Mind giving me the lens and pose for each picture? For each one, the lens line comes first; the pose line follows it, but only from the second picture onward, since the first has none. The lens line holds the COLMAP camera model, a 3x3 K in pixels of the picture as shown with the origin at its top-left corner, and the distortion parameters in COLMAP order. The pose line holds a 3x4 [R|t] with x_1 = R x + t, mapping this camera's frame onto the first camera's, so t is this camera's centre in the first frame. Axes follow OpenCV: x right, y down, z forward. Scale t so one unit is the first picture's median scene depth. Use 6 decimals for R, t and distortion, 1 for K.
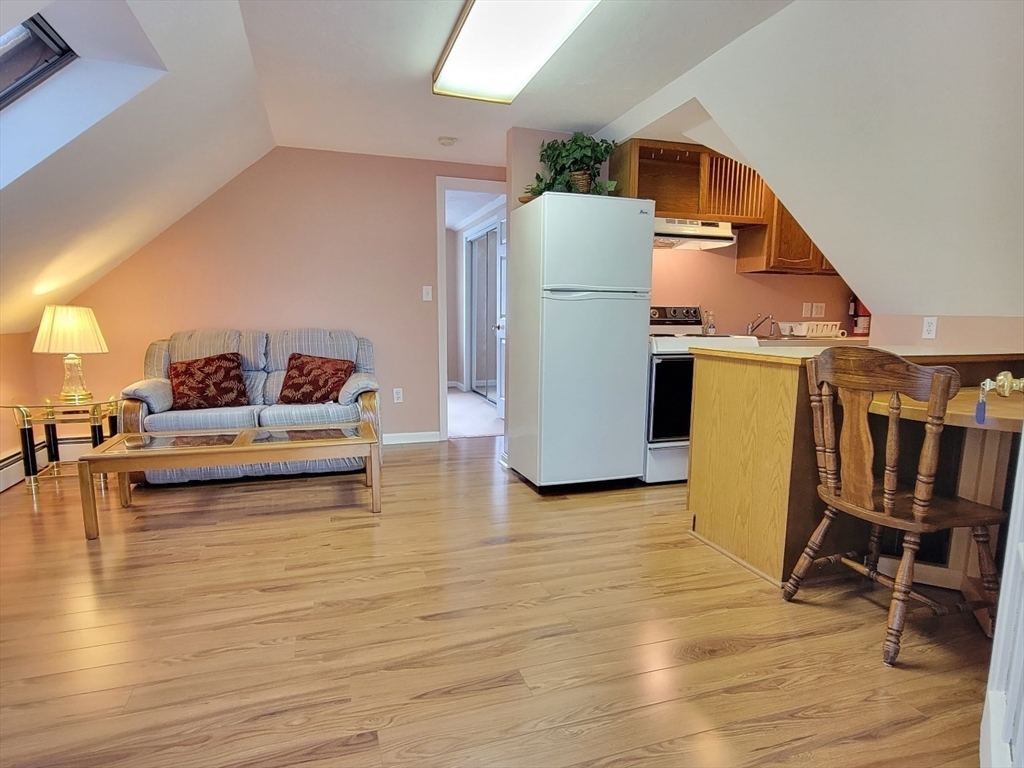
lens RADIAL K [[586.3, 0, 514.6], [0, 586.3, 389.9], [0, 0, 1]] dist [-0.000247, -0.000147]
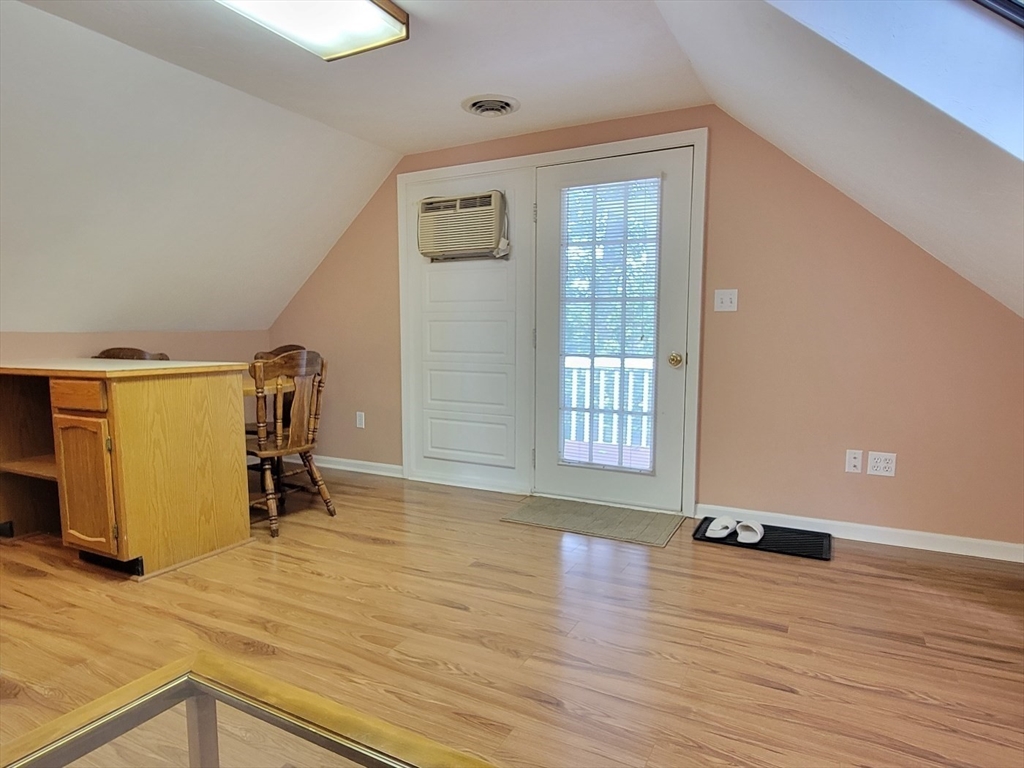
lens RADIAL K [[586.3, 0, 514.6], [0, 586.3, 389.9], [0, 0, 1]] dist [-0.000247, -0.000147]
pose [[-0.697483, -0.078391, 0.712300, -0.864684], [0.088178, 0.977056, 0.193872, -0.193913], [-0.711155, 0.198032, -0.674568, 1.422512]]
